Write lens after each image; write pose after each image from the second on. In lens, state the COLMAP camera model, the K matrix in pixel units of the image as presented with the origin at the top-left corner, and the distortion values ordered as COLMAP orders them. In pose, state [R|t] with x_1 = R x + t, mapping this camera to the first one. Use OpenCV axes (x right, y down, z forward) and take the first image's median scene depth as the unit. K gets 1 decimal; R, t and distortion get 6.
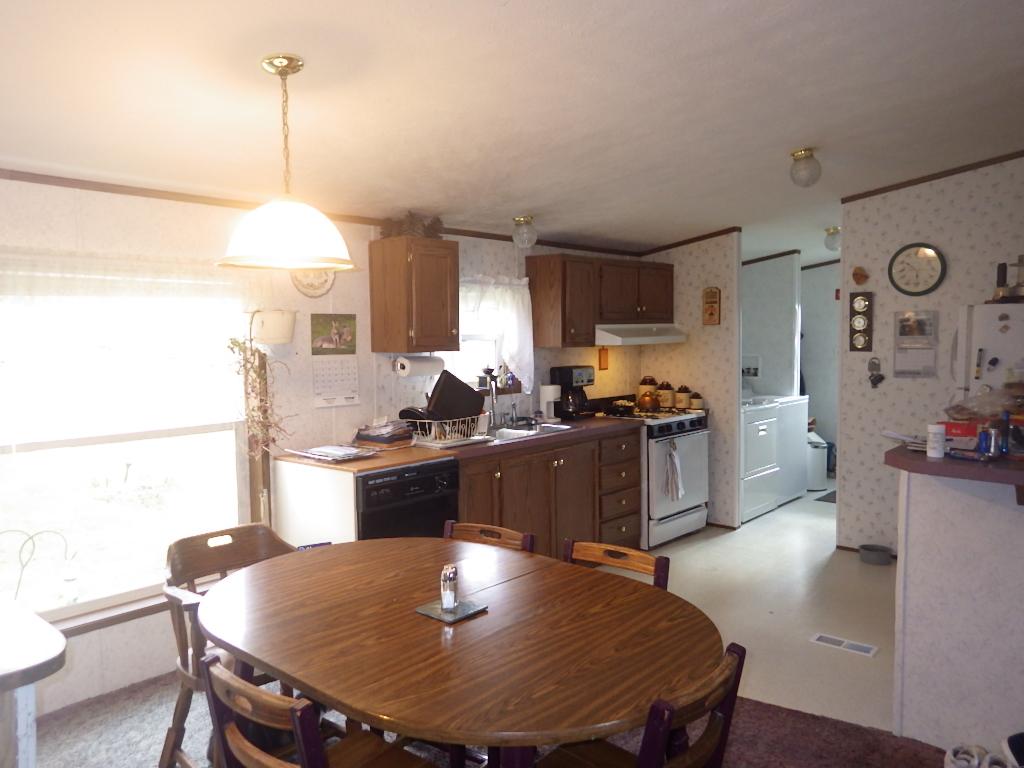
lens RADIAL K [[772.6, 0, 506.7], [0, 772.6, 378.5], [0, 0, 1]] dist [0.019585, -0.002256]
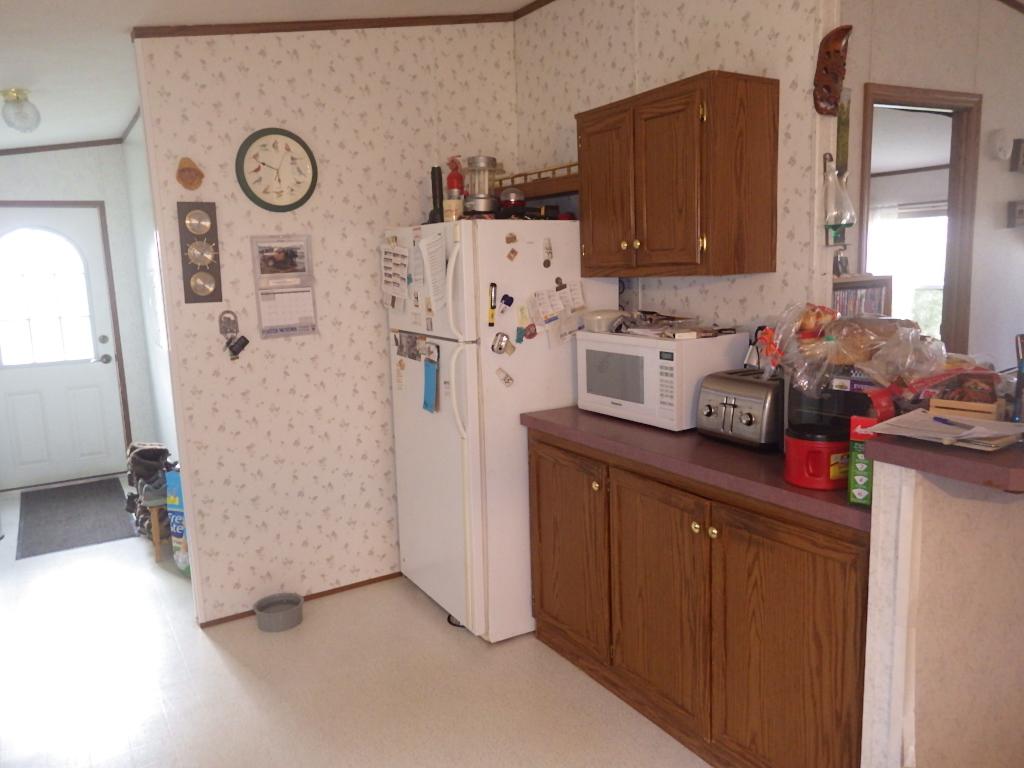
lens RADIAL K [[772.6, 0, 506.7], [0, 772.6, 378.5], [0, 0, 1]] dist [0.019585, -0.002256]
pose [[0.295511, -0.153366, 0.942949, -0.051335], [0.093498, 0.986935, 0.131219, -0.033691], [-0.950753, 0.049387, 0.305990, 0.597607]]
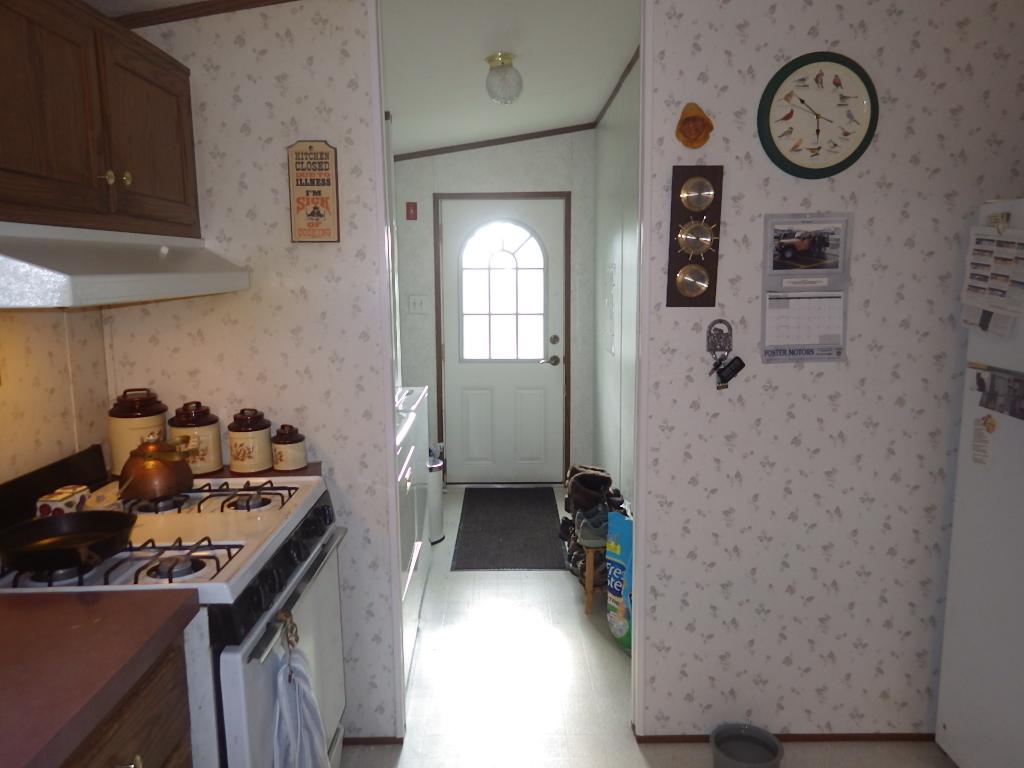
lens RADIAL K [[772.6, 0, 506.7], [0, 772.6, 378.5], [0, 0, 1]] dist [0.019585, -0.002256]
pose [[0.742339, -0.090584, 0.663873, 0.089317], [0.044803, 0.995312, 0.085710, -0.036592], [-0.668525, -0.033882, 0.742918, 0.749212]]
